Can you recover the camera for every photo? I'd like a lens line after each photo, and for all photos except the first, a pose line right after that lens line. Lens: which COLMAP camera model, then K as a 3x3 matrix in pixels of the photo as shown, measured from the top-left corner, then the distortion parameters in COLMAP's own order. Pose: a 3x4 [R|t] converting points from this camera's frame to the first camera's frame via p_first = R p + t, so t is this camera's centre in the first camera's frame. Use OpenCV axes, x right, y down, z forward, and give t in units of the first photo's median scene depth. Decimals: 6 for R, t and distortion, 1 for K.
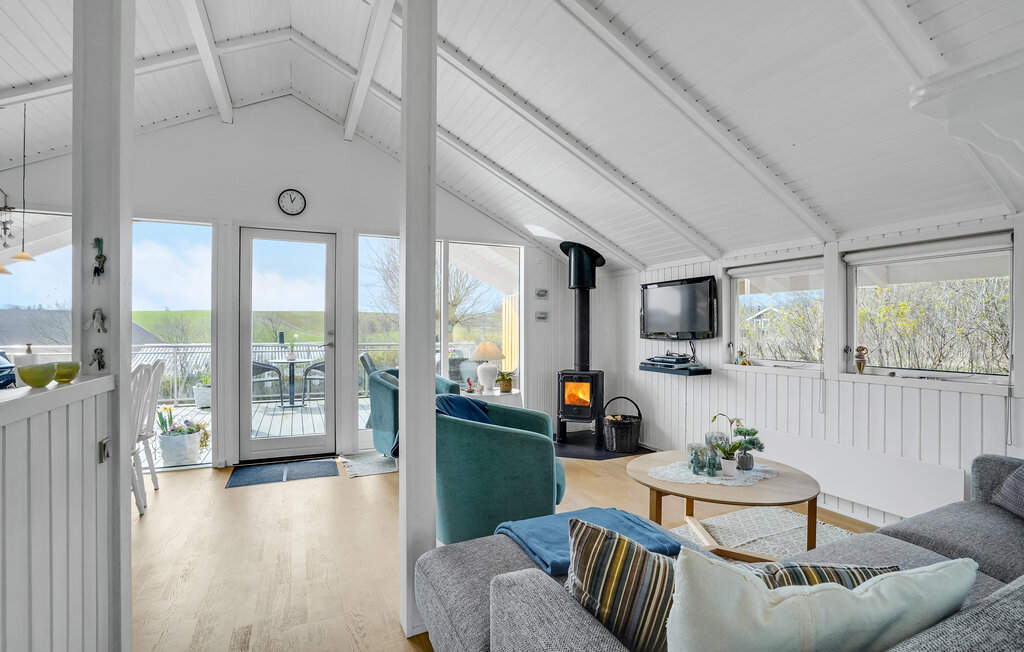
lens RADIAL K [[482.0, 0, 507.1], [0, 482.0, 321.7], [0, 0, 1]] dist [-0.005642, 0.003113]
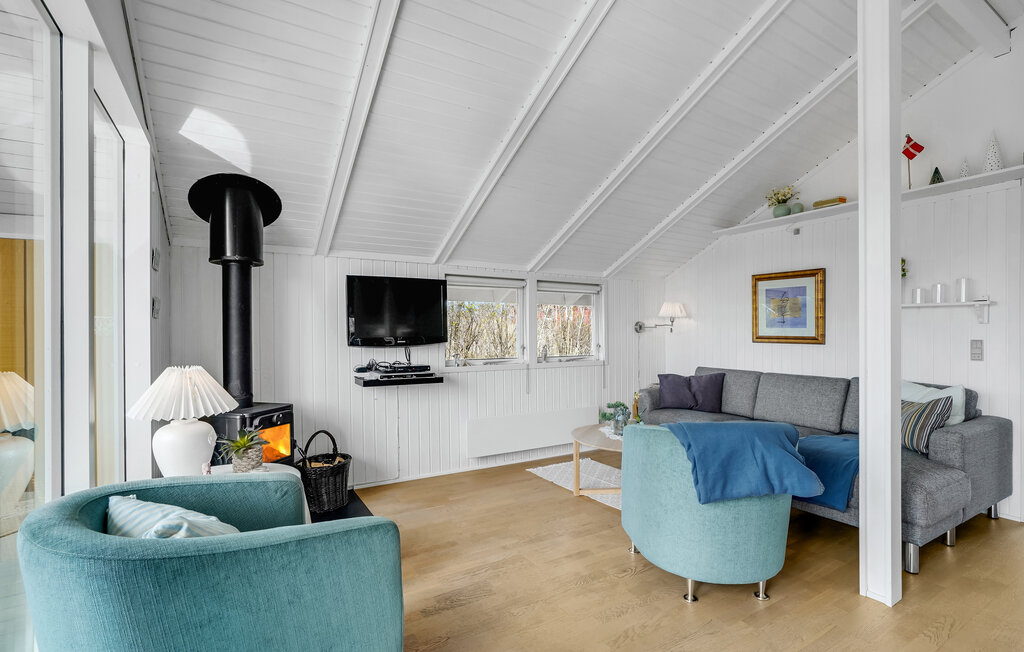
lens RADIAL K [[482.0, 0, 525.9], [0, 482.0, 335.6], [0, 0, 1]] dist [-0.005642, 0.003113]
pose [[-0.123297, -0.004844, 0.992358, -0.495067], [-0.007258, 0.999966, 0.003980, 0.012486], [-0.992343, -0.006712, -0.123328, 0.807097]]
